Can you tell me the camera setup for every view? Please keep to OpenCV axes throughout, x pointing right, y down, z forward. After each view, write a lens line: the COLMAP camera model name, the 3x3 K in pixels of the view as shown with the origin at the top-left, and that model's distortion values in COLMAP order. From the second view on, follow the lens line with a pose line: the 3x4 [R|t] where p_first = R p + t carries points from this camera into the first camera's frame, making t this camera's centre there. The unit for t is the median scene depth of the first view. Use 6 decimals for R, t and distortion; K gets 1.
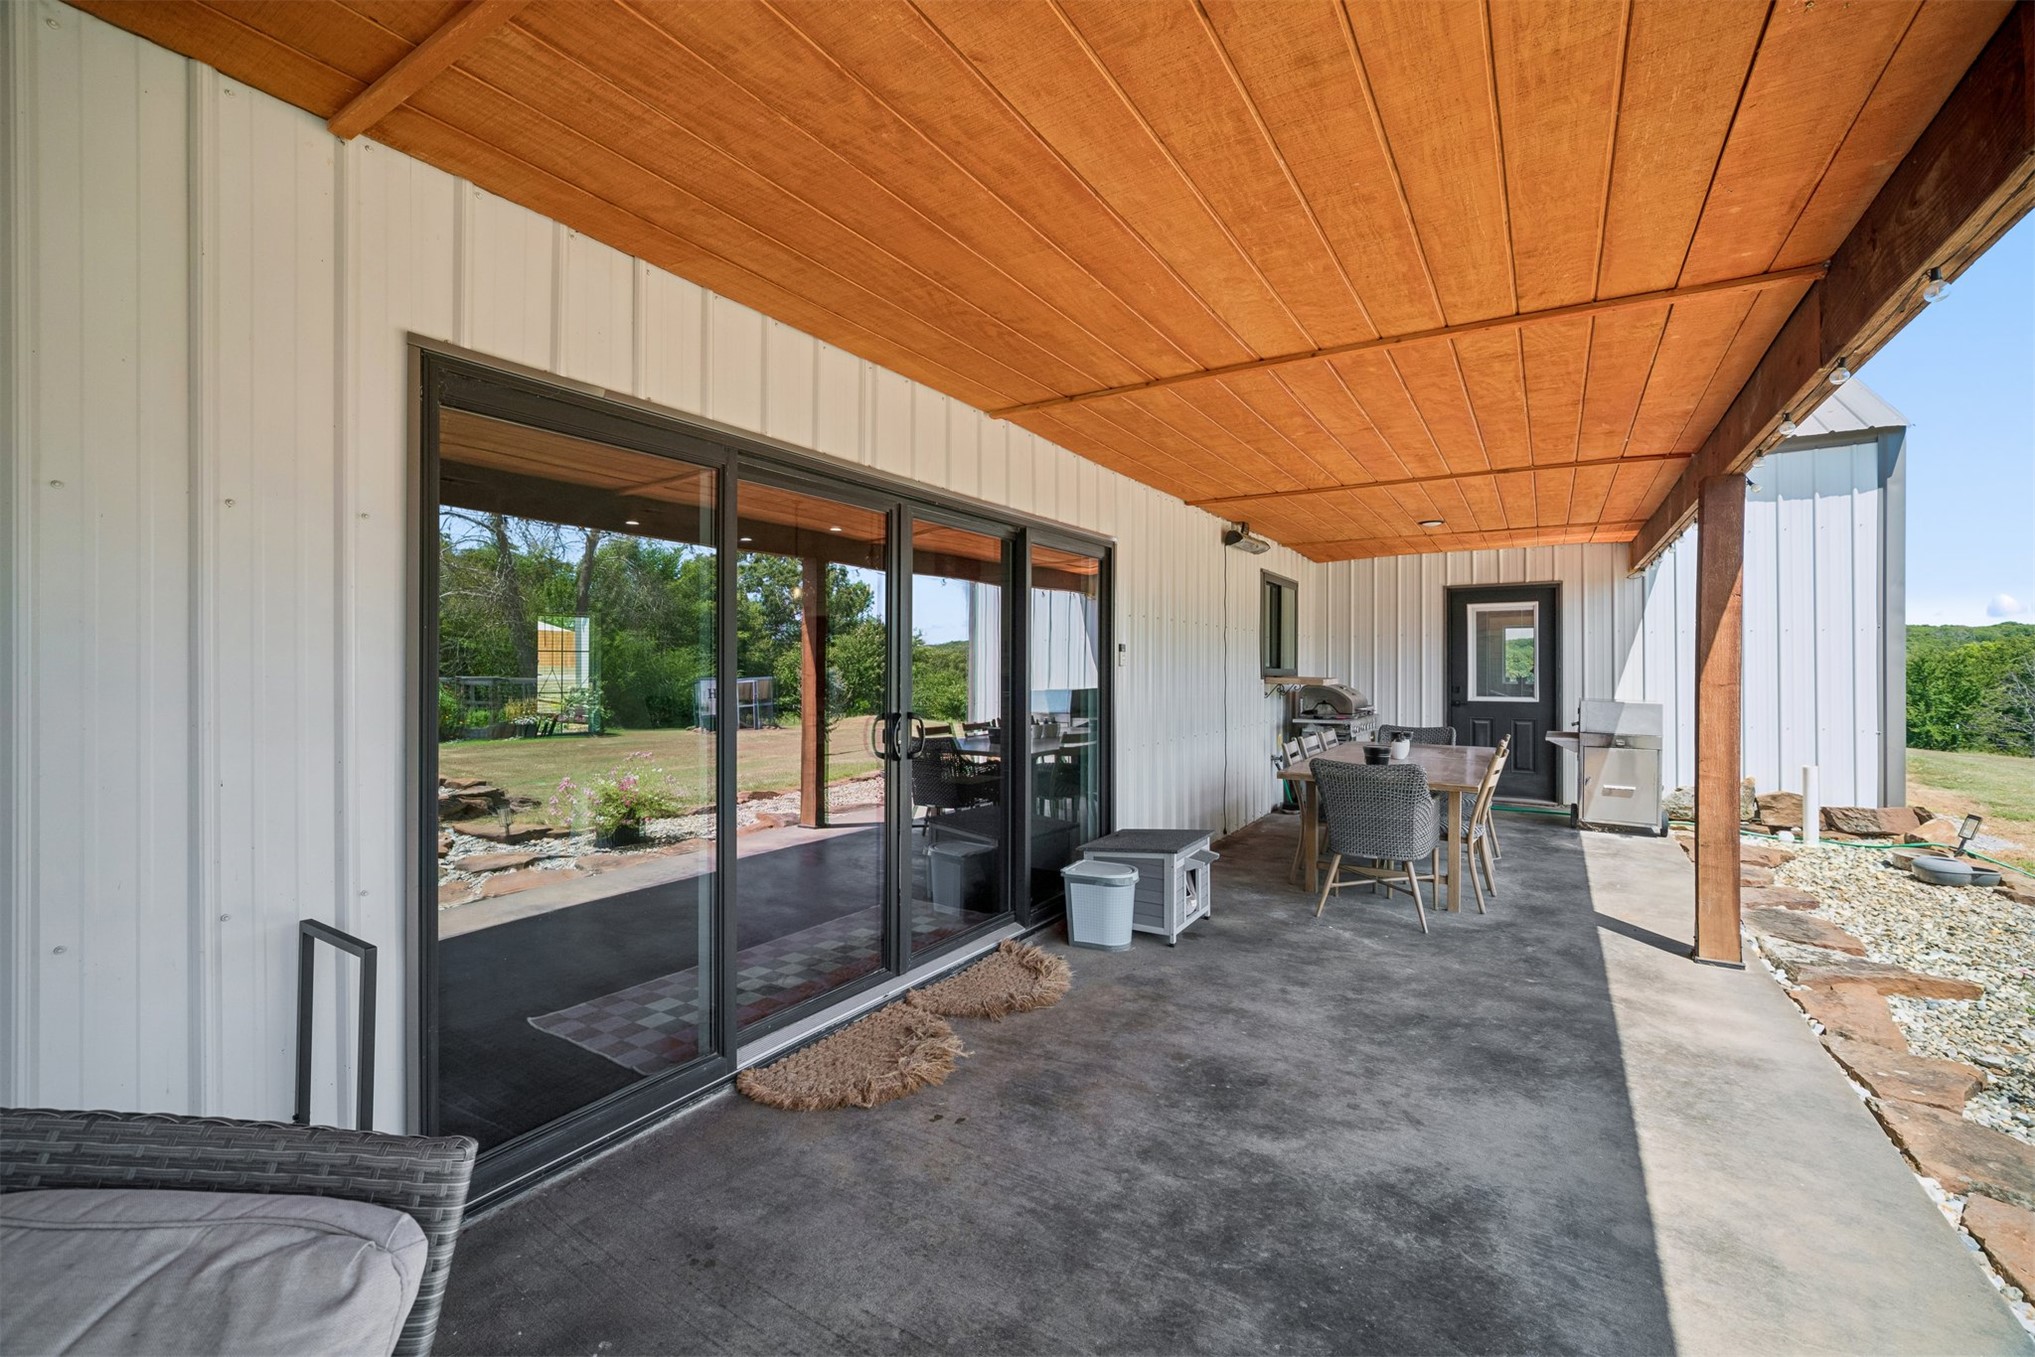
lens RADIAL K [[840.1, 0, 1006.0], [0, 840.1, 674.2], [0, 0, 1]] dist [-0.017487, 0.001530]
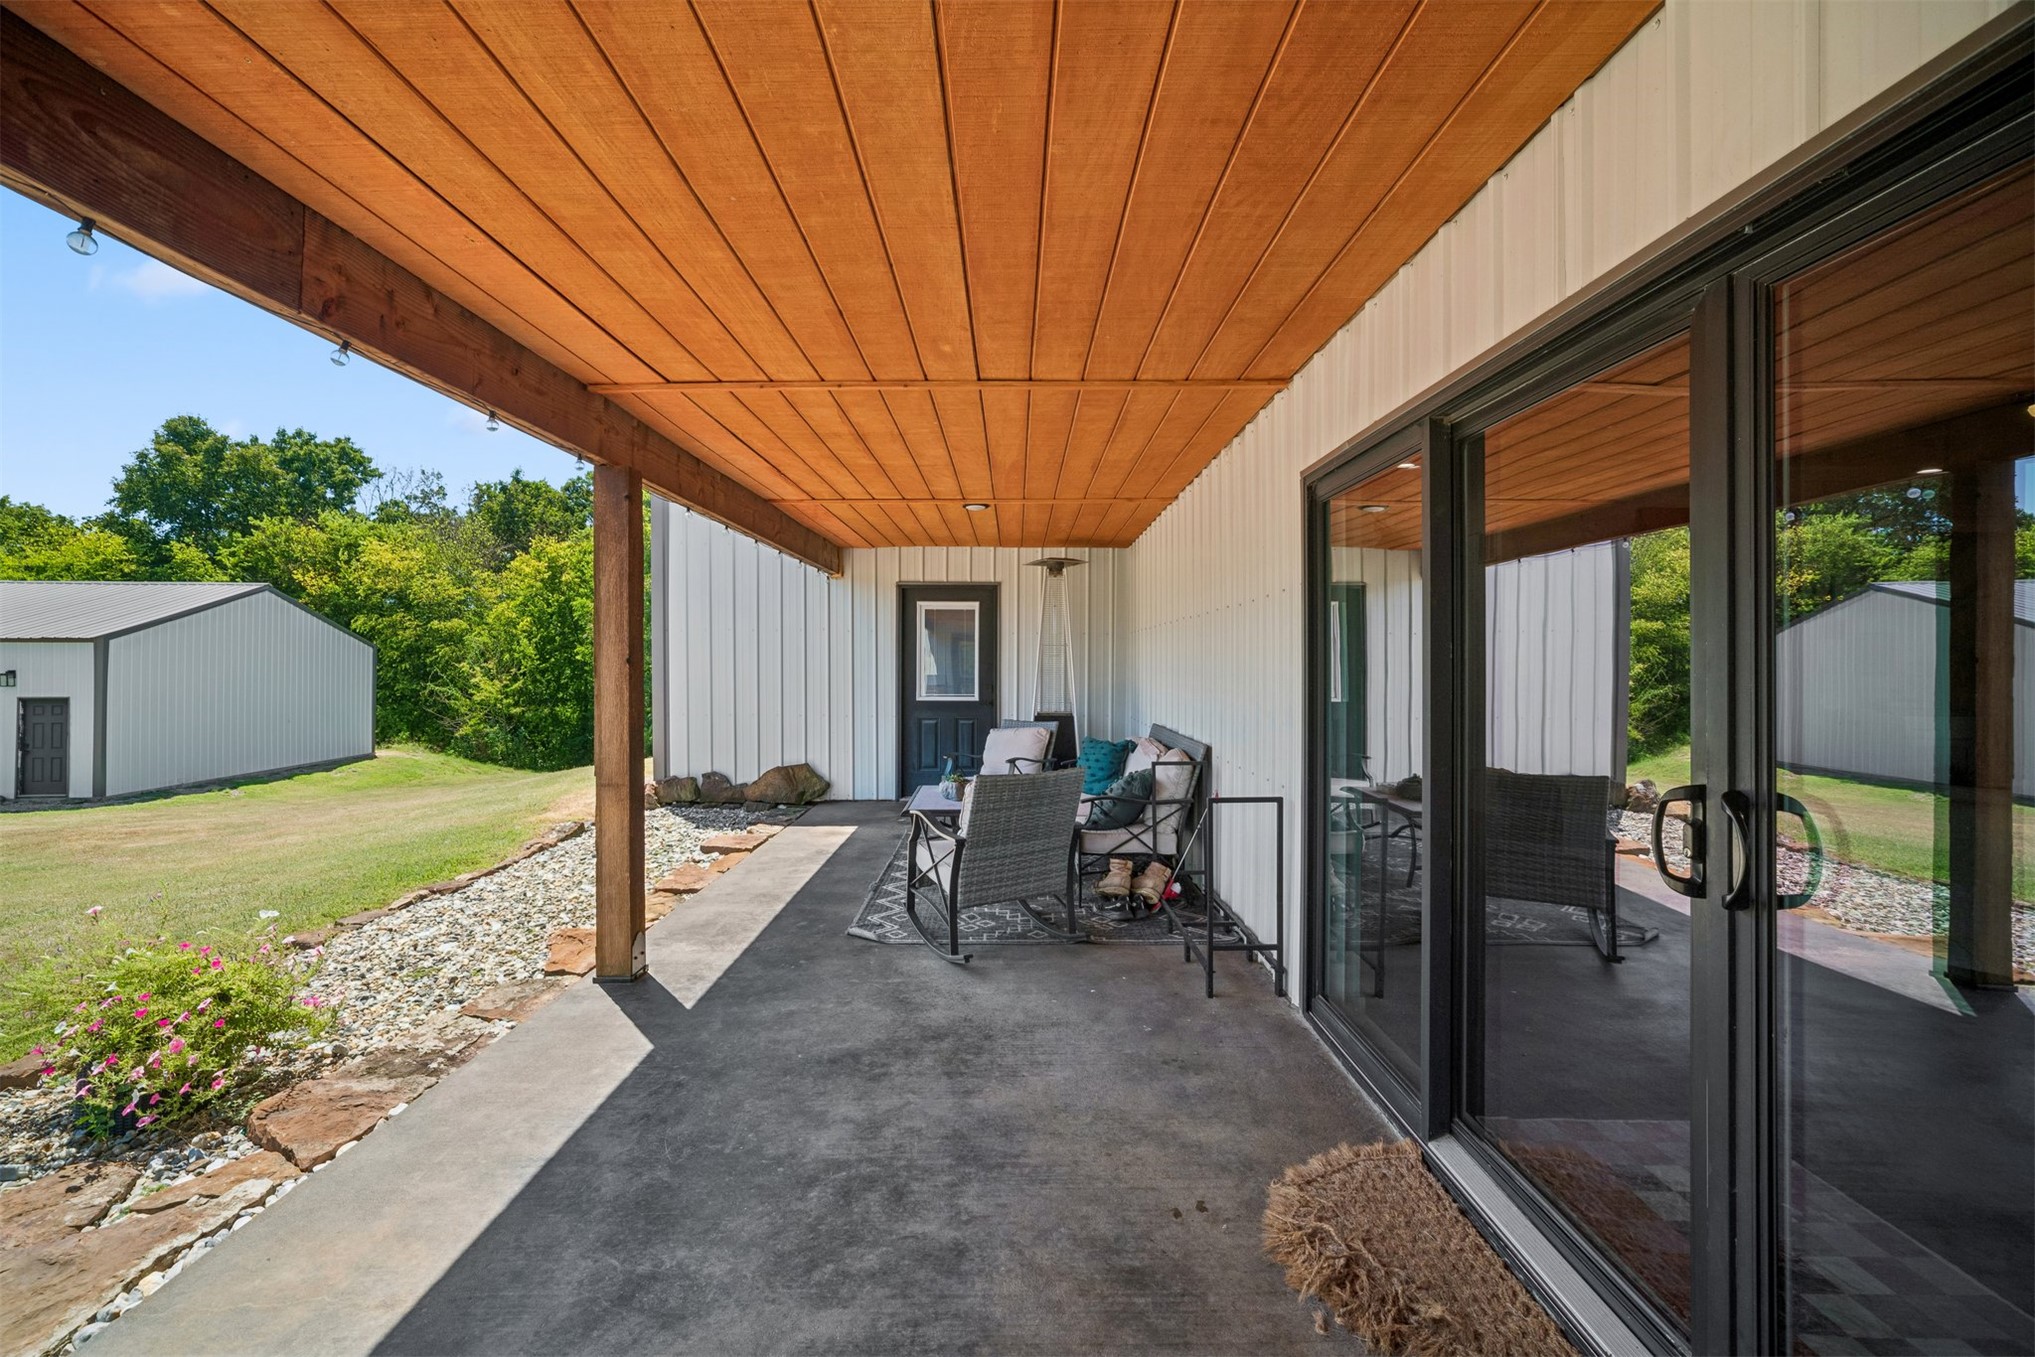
lens RADIAL K [[840.1, 0, 1011.0], [0, 840.1, 663.1], [0, 0, 1]] dist [-0.017487, 0.001530]
pose [[-0.838264, -0.002190, -0.545260, 0.607941], [-0.005552, 0.999974, 0.004519, -0.023002], [0.545236, 0.006815, -0.838255, 1.804274]]
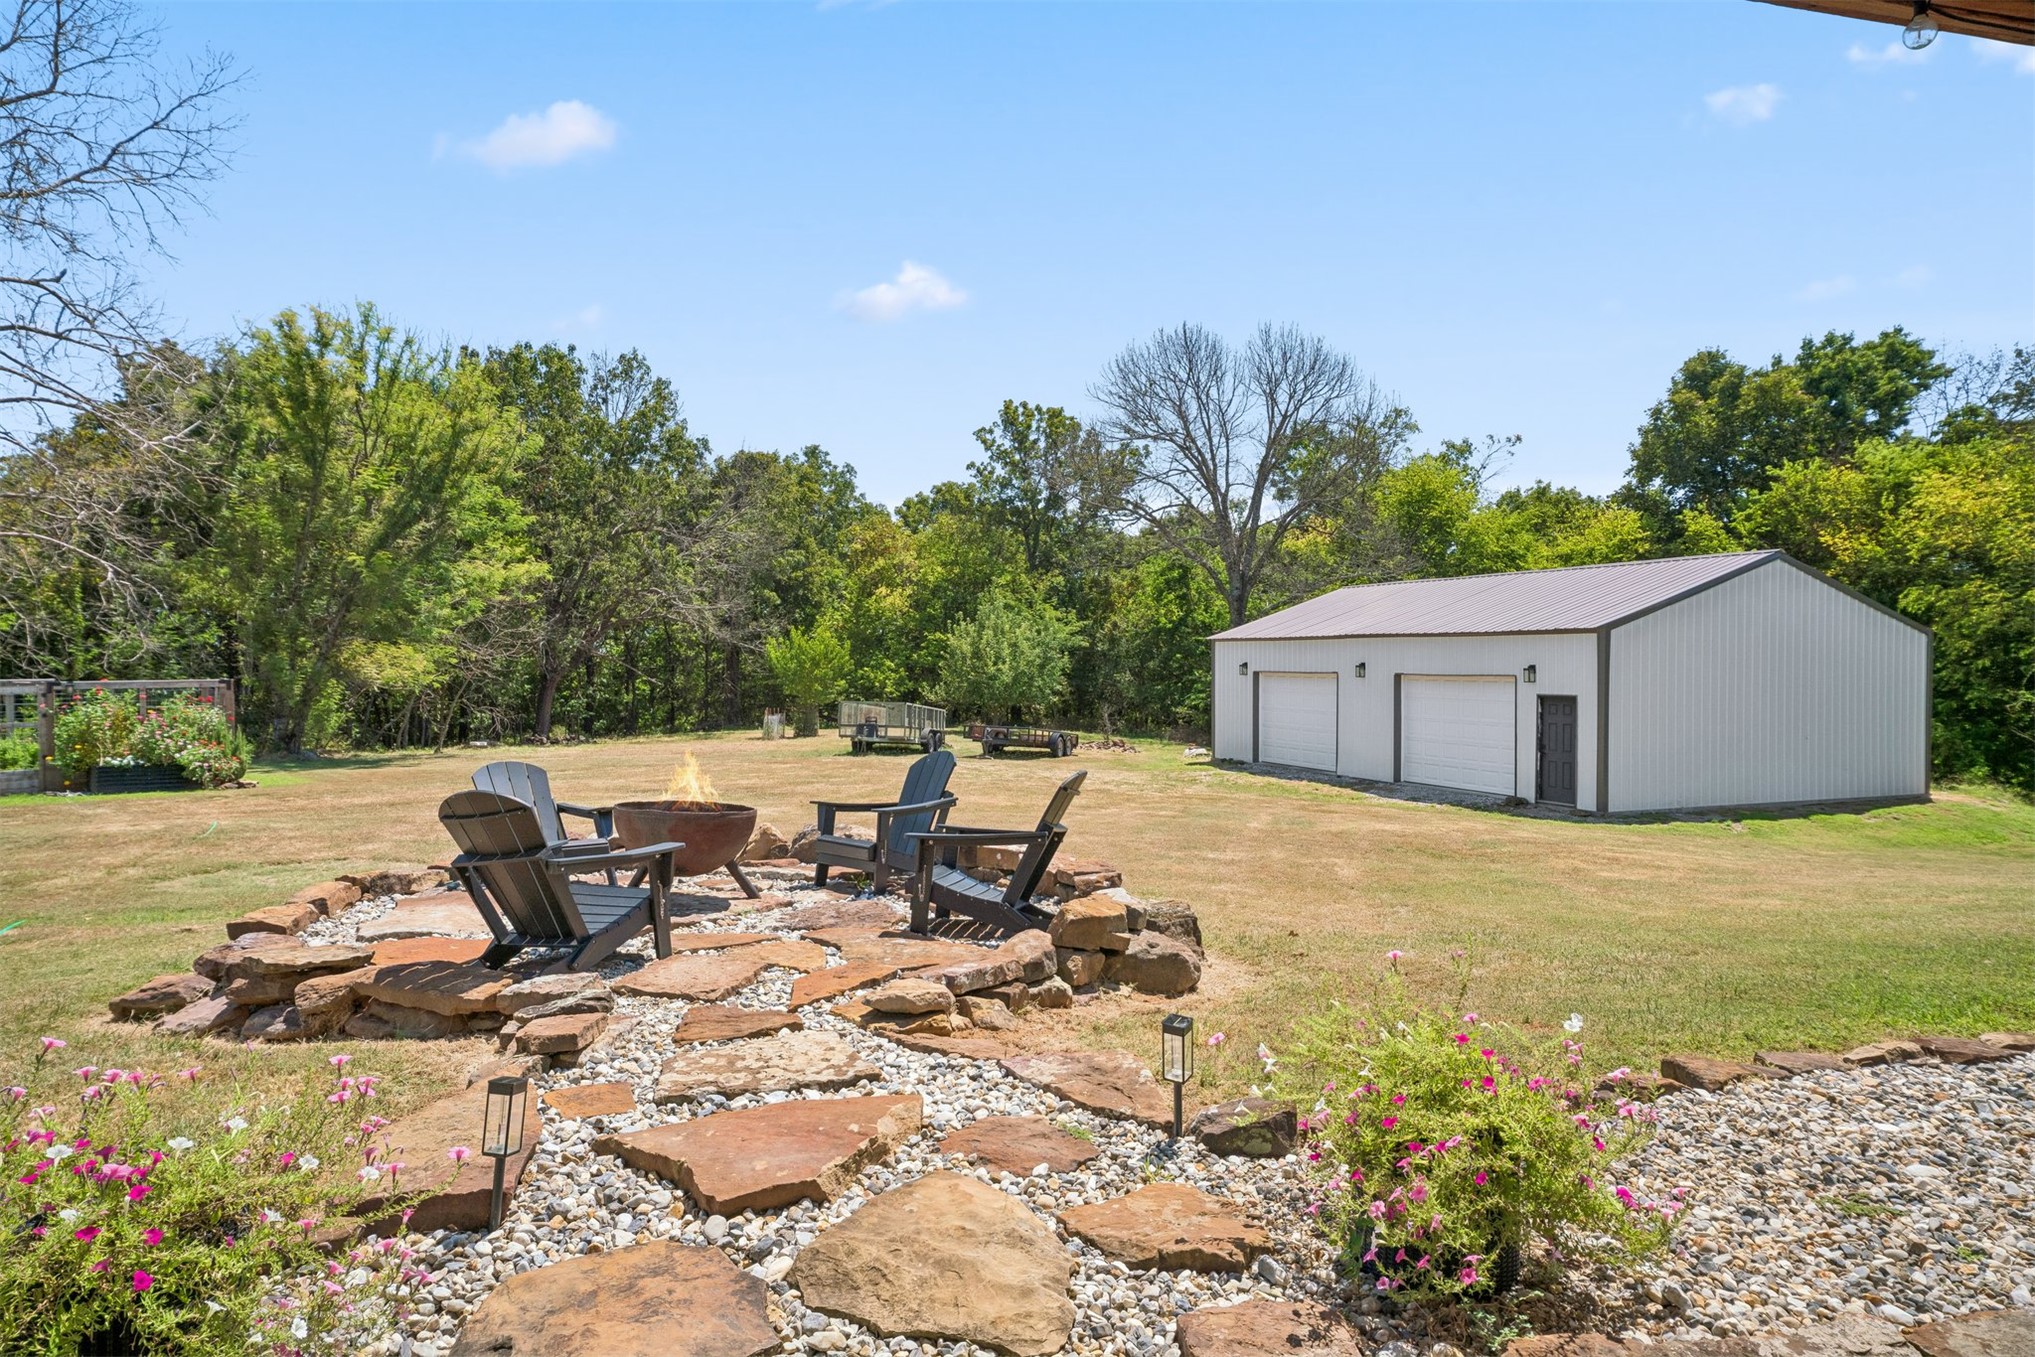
lens RADIAL K [[1253.9, 0, 1020.7], [0, 1253.9, 666.9], [0, 0, 1]] dist [0.002729, 0.016677]
pose [[-0.758995, -0.007881, 0.651048, 0.482737], [0.000319, 0.999922, 0.012476, 0.025165], [-0.651096, 0.009677, -0.758934, 1.317757]]
